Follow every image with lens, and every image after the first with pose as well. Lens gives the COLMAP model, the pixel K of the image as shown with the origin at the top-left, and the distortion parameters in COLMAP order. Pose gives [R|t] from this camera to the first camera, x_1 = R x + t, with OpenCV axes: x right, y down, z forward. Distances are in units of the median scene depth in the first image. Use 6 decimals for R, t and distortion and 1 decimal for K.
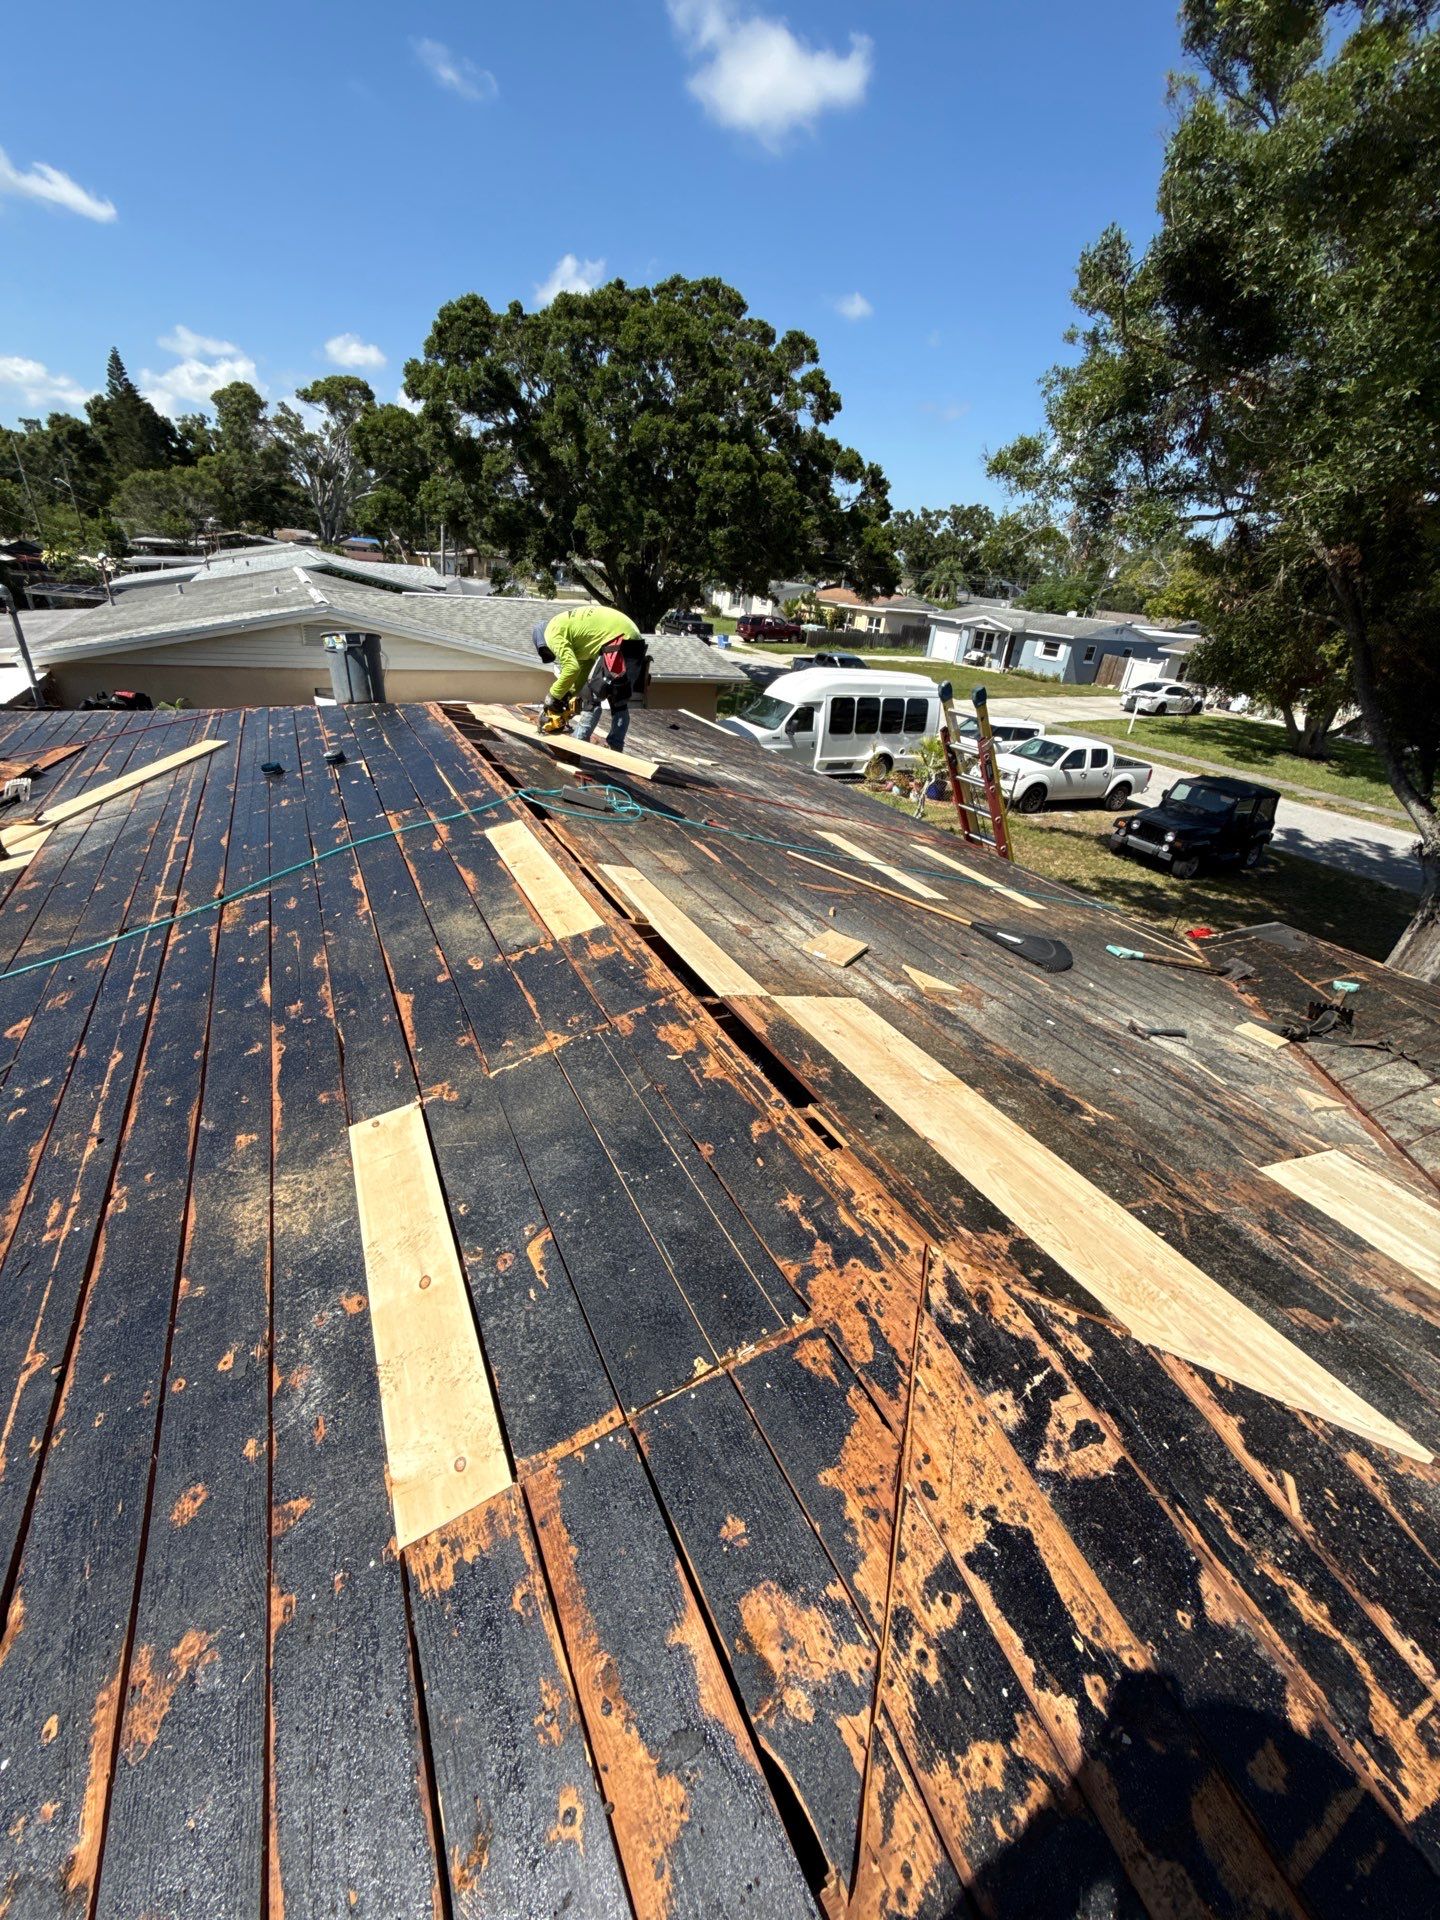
lens RADIAL K [[757.6, 0, 715.8], [0, 757.6, 958.8], [0, 0, 1]] dist [0.001290, -0.000834]
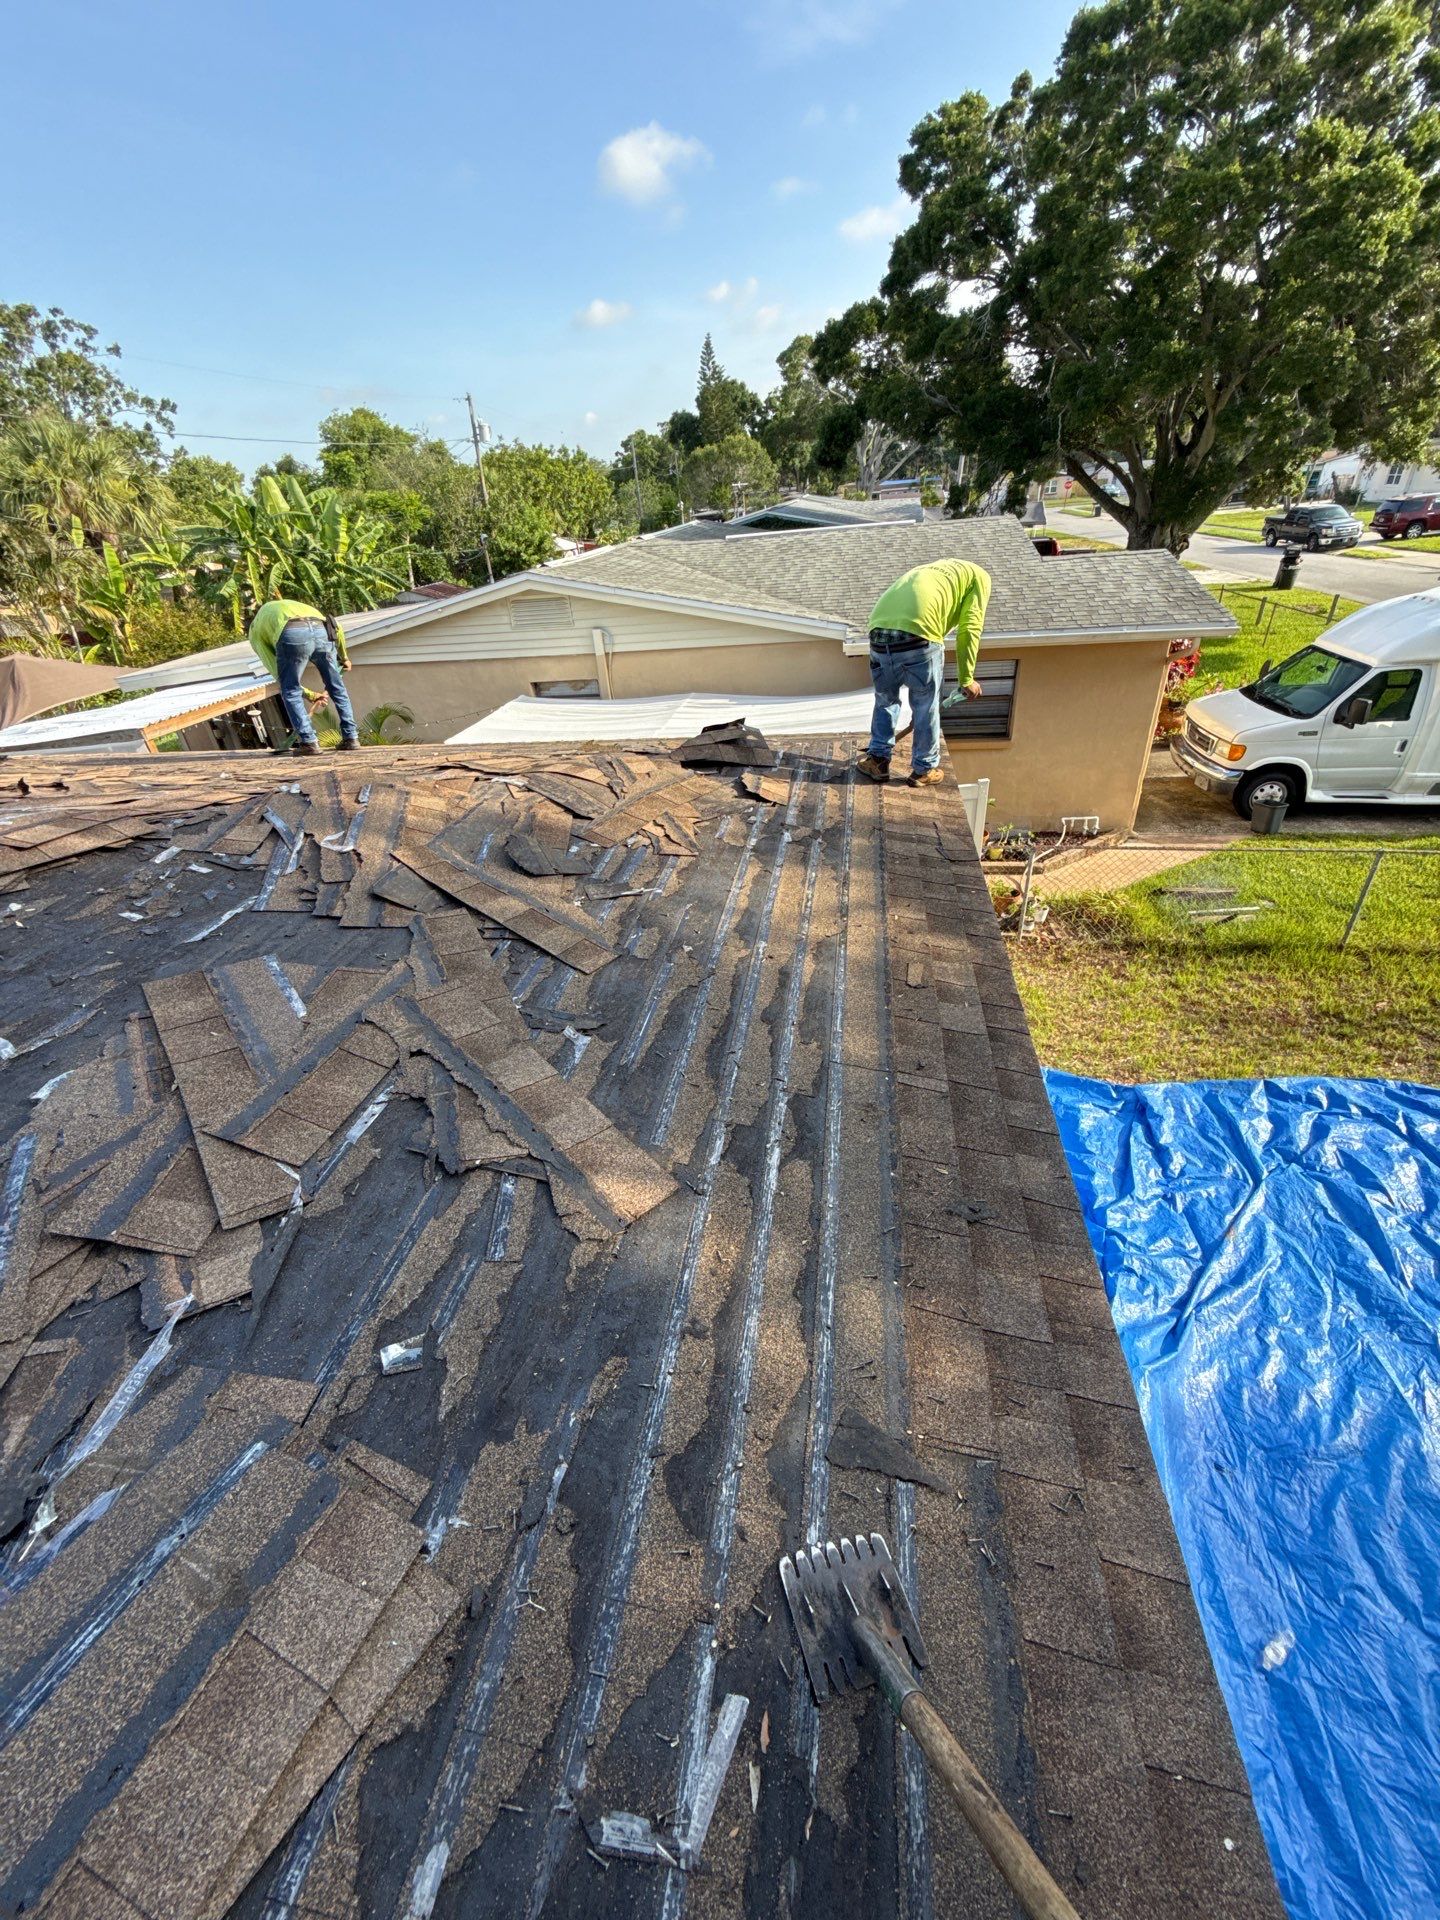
lens RADIAL K [[757.6, 0, 716.5], [0, 757.6, 960.6], [0, 0, 1]] dist [0.001290, -0.000834]
pose [[0.794662, 0.191111, -0.576185, 0.069059], [-0.149749, 0.981533, 0.119027, -0.110604], [0.588292, -0.008303, 0.808606, 0.268778]]
